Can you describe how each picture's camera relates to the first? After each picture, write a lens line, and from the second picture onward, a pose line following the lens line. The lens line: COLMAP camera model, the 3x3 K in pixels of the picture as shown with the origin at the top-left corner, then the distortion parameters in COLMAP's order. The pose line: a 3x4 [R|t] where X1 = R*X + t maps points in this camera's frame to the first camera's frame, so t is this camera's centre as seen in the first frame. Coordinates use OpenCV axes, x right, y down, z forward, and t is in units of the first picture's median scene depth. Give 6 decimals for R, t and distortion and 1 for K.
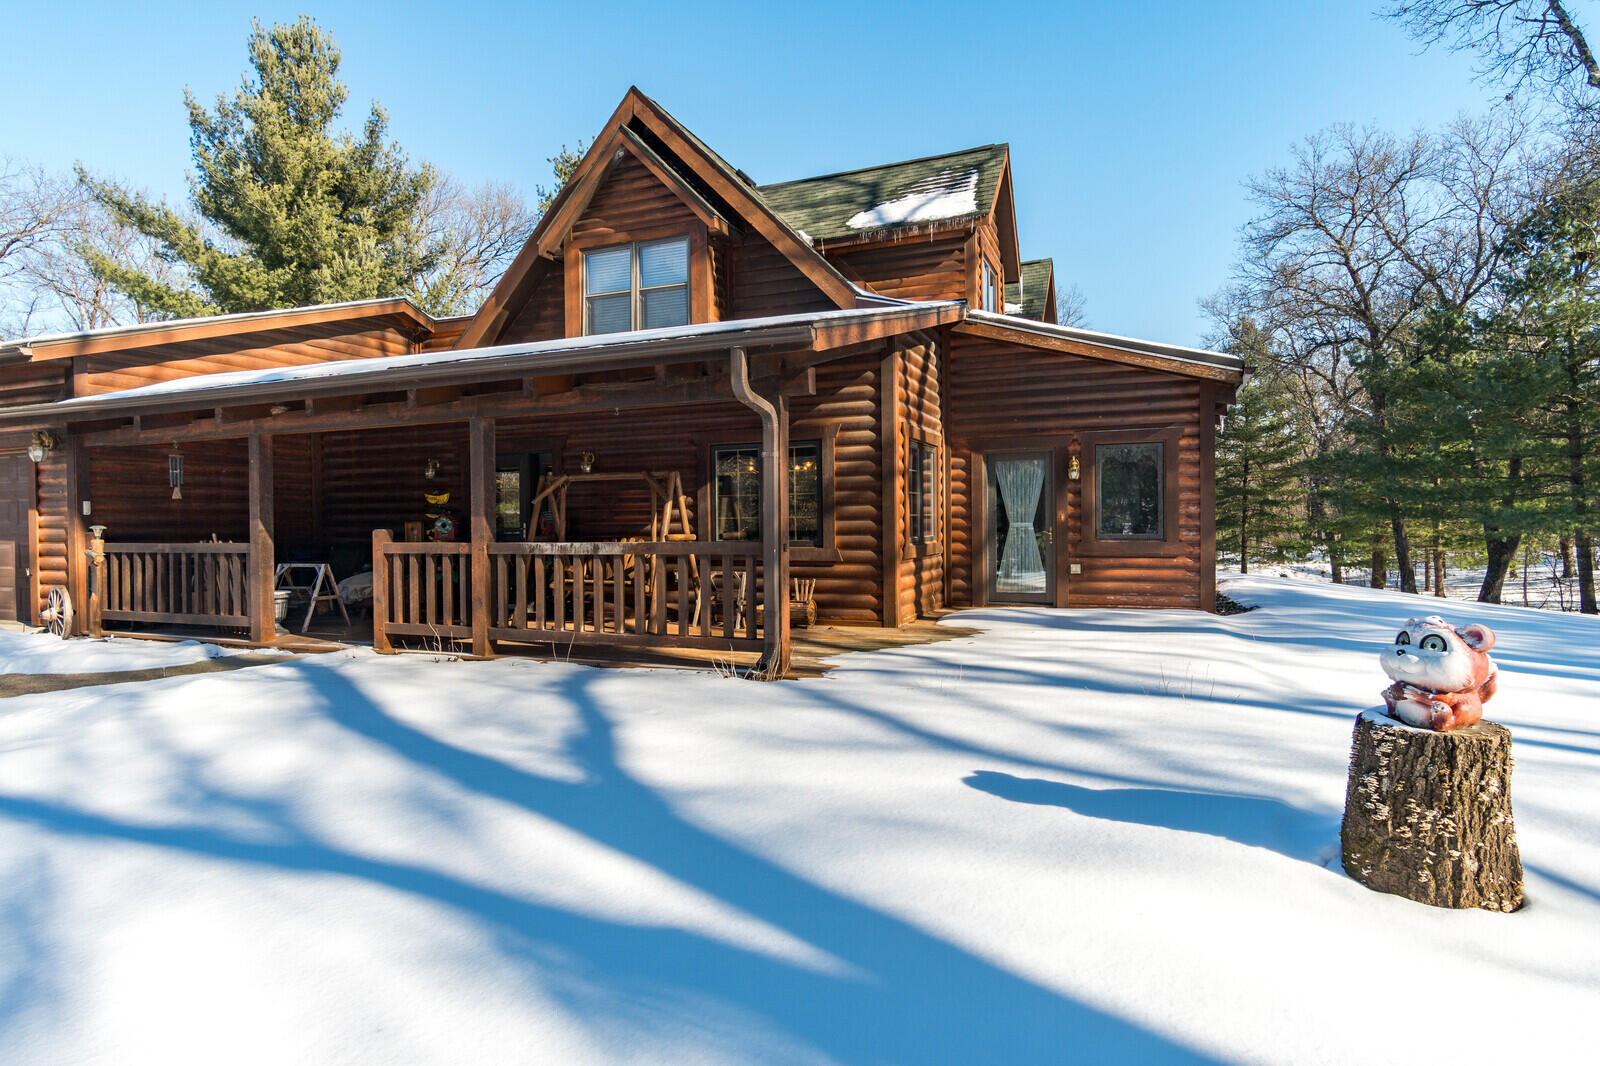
lens RADIAL K [[851.3, 0, 793.4], [0, 851.3, 533.0], [0, 0, 1]] dist [0.005663, 0.001594]
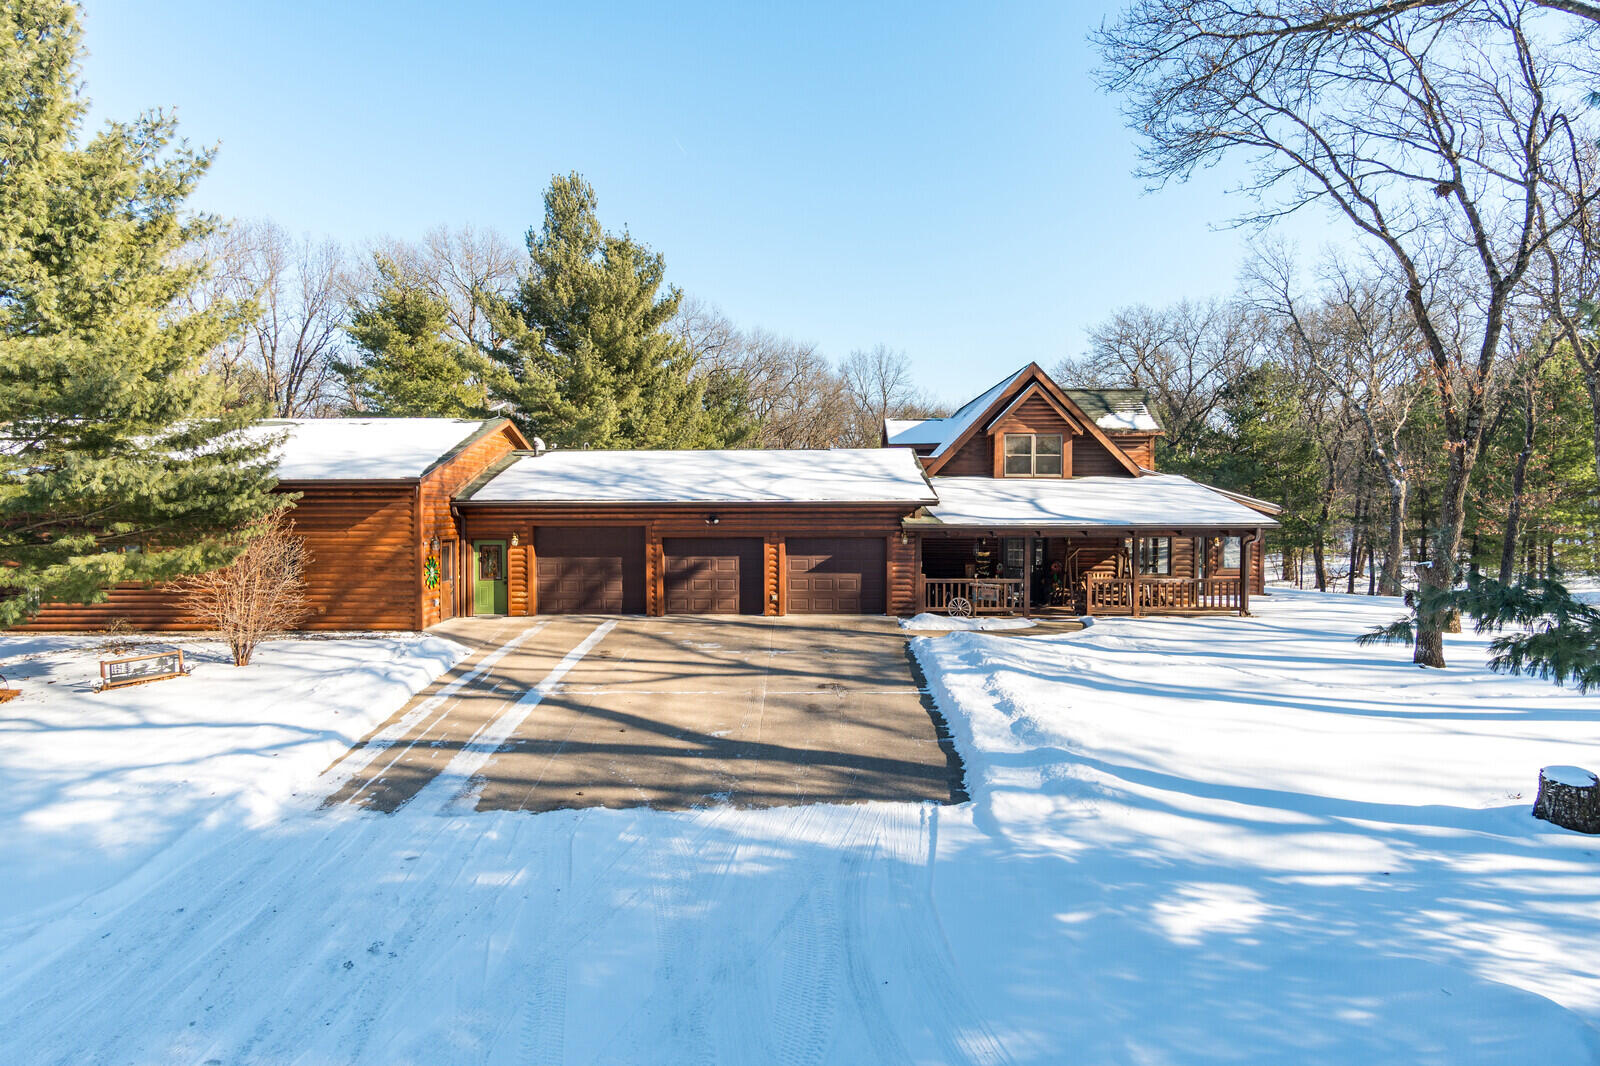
lens RADIAL K [[851.3, 0, 793.4], [0, 851.3, 533.0], [0, 0, 1]] dist [0.005663, 0.001594]
pose [[0.912204, -0.002061, 0.409730, -1.844842], [-0.000214, 0.999985, 0.005505, -0.111684], [-0.409735, -0.005109, 0.912190, -0.850248]]
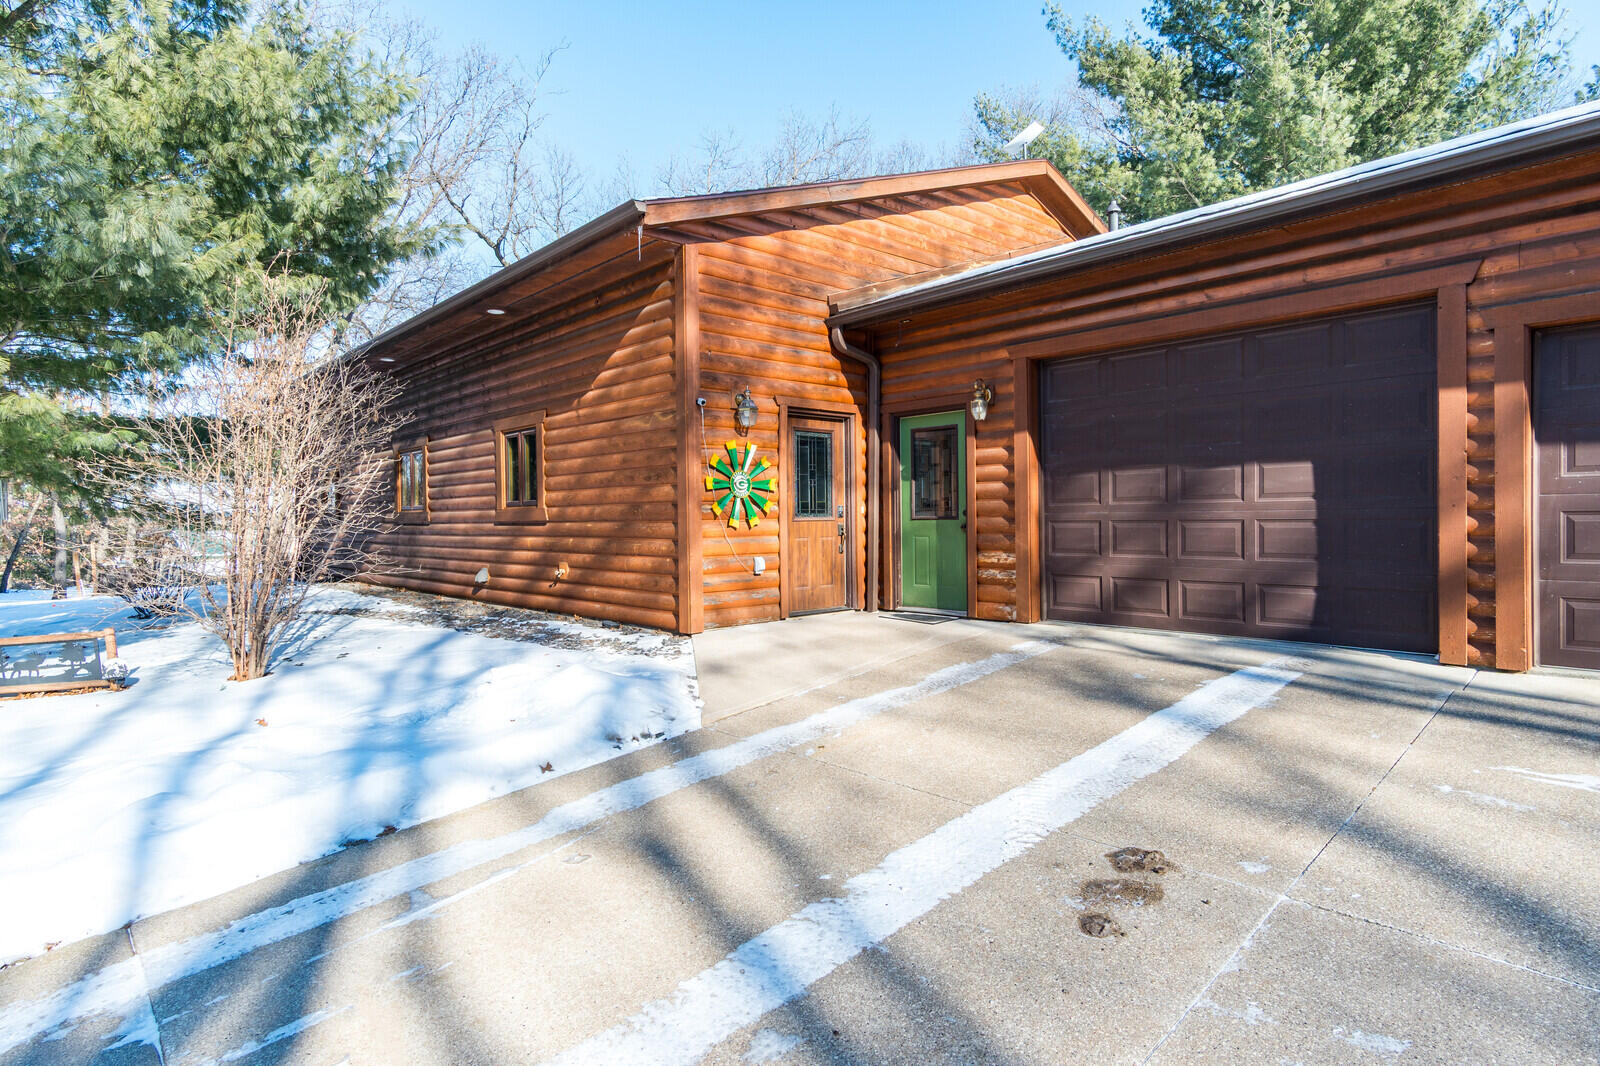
lens RADIAL K [[851.3, 0, 793.4], [0, 851.3, 533.0], [0, 0, 1]] dist [0.005663, 0.001594]
pose [[0.920633, 0.003655, -0.390412, -1.480751], [-0.004730, 0.999987, -0.001794, 0.028238], [0.390401, 0.003498, 0.920638, 0.559621]]
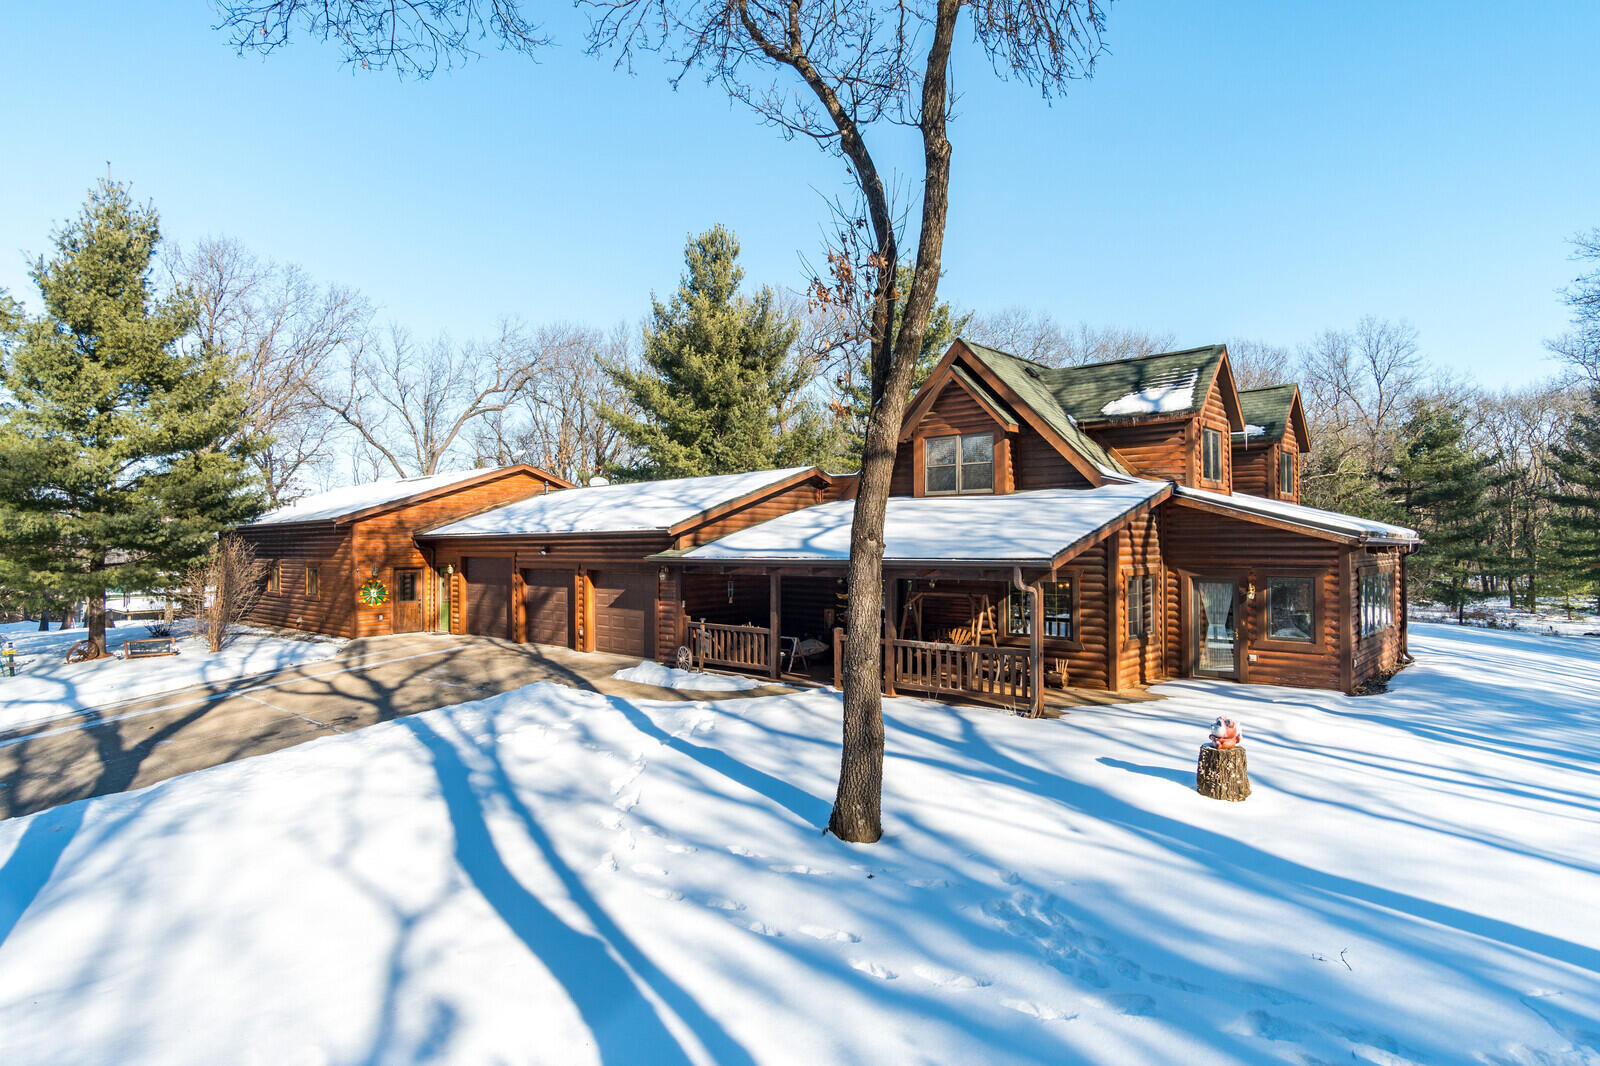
lens RADIAL K [[851.3, 0, 793.4], [0, 851.3, 533.0], [0, 0, 1]] dist [0.005663, 0.001594]
pose [[0.940901, 0.000265, -0.338681, 0.073080], [-0.008908, 0.999673, -0.023967, -0.131426], [0.338564, 0.025568, 0.940596, -0.686768]]
